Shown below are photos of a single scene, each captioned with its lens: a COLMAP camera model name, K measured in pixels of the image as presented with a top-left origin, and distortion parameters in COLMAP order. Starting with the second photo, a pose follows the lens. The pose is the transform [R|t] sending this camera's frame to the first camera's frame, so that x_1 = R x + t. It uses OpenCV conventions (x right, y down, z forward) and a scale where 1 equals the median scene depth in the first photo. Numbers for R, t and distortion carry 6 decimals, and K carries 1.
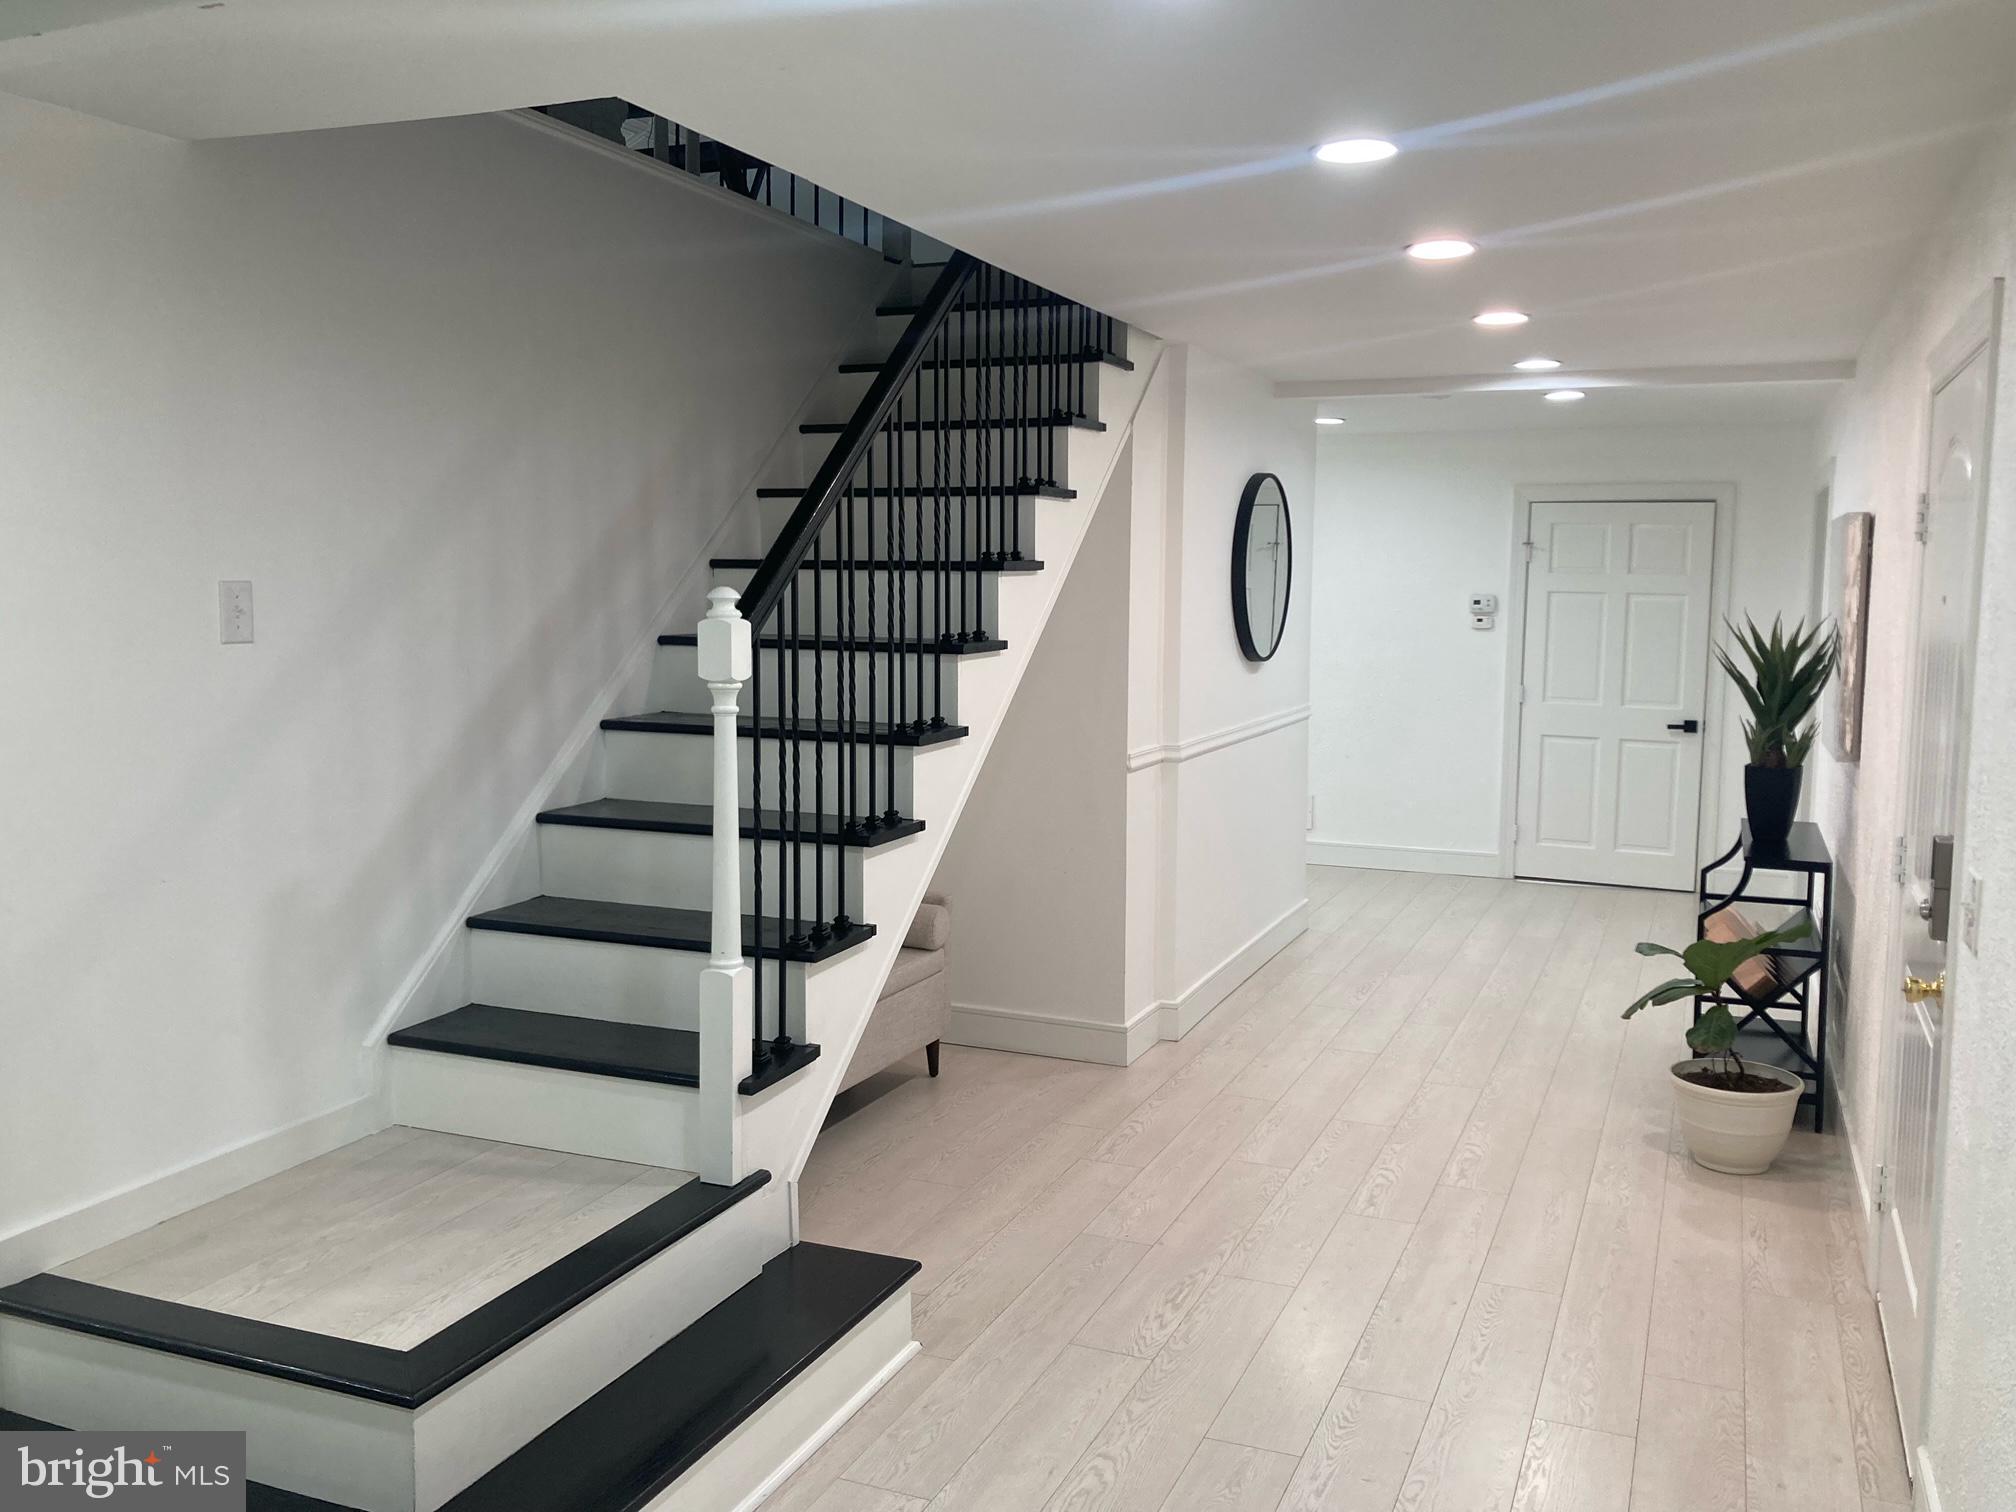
lens RADIAL K [[1744.9, 0, 1008.0], [0, 1744.9, 756.0], [0, 0, 1]] dist [-0.066952, -0.000760]
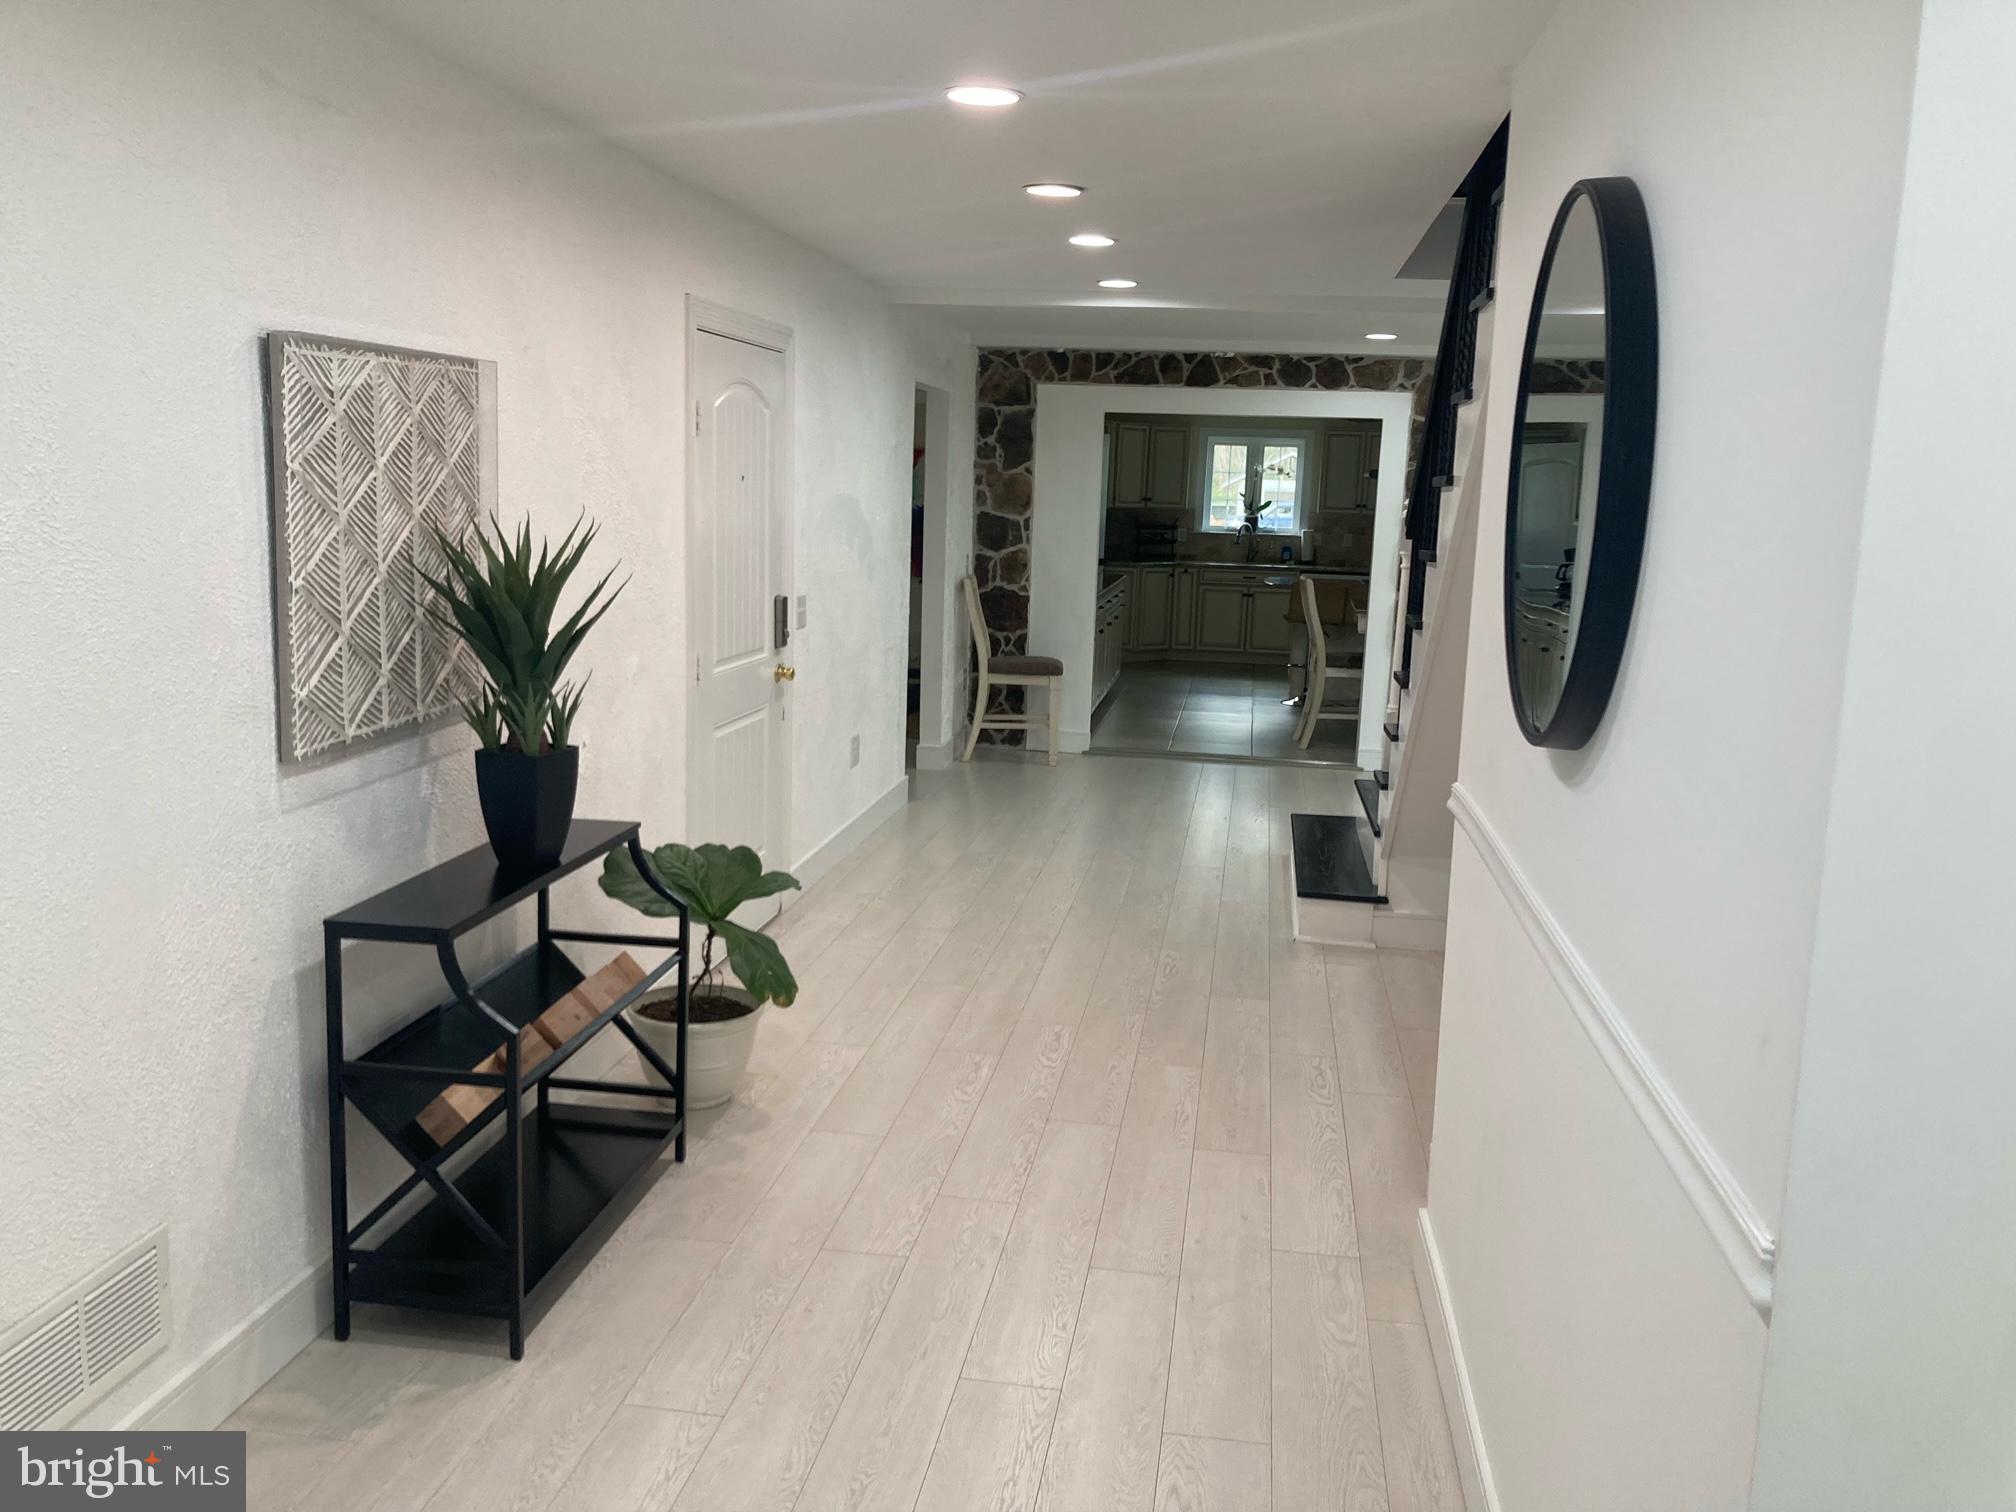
lens RADIAL K [[1664.6, 0, 1008.0], [0, 1664.6, 756.0], [0, 0, 1]] dist [-0.011111, 0.053948]
pose [[-0.970192, 0.005069, -0.242283, 0.453853], [-0.062697, 0.960491, 0.271158, -0.191928], [0.234085, 0.278266, -0.931543, 1.760006]]
